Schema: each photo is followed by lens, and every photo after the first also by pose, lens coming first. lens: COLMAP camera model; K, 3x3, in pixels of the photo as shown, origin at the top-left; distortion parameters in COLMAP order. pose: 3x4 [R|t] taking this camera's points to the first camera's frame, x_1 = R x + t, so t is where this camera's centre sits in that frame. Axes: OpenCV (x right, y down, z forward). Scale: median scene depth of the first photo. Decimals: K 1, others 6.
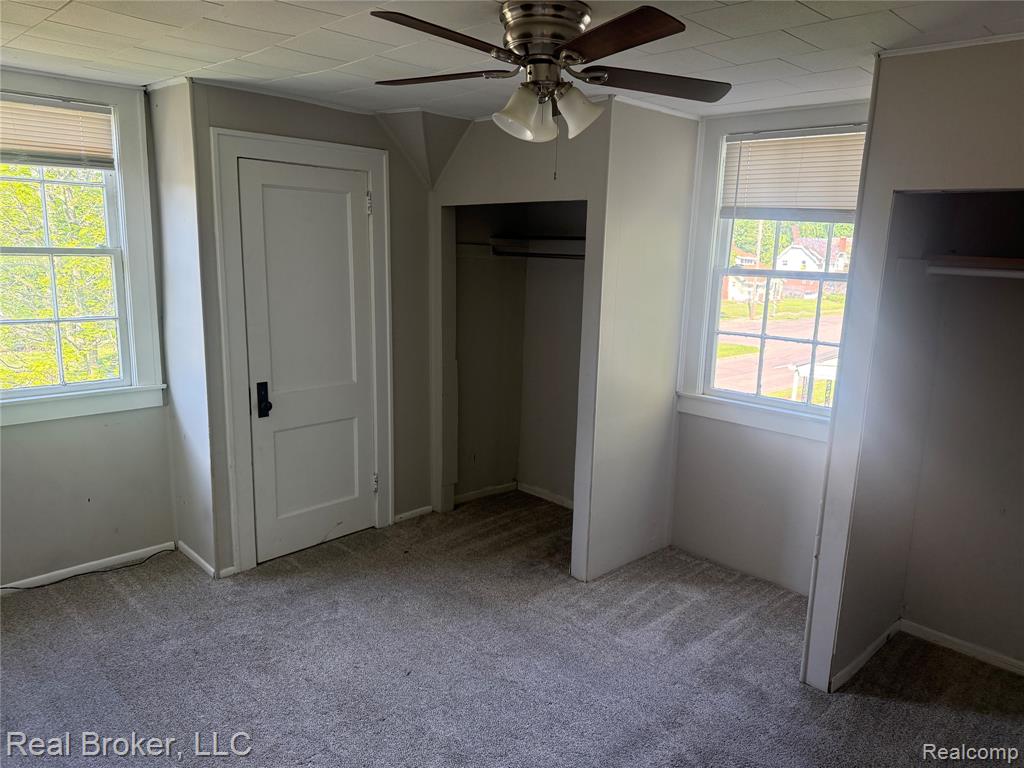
lens RADIAL K [[717.9, 0, 514.3], [0, 717.9, 388.1], [0, 0, 1]] dist [0.049293, -0.060371]
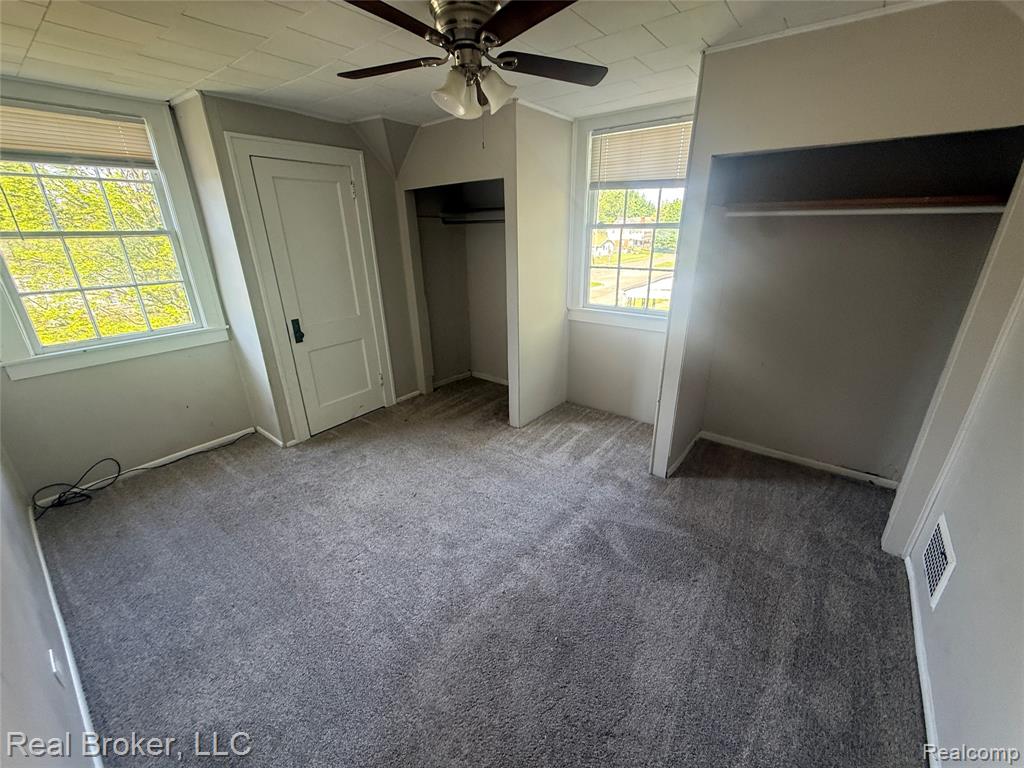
lens RADIAL K [[409.4, 0, 511.1], [0, 409.4, 385.4], [0, 0, 1]] dist [-0.004064, 0.001028]
pose [[0.991038, -0.086824, 0.101513, -0.004956], [0.068337, 0.982515, 0.173191, 0.010996], [-0.114775, -0.164701, 0.979643, 0.107080]]
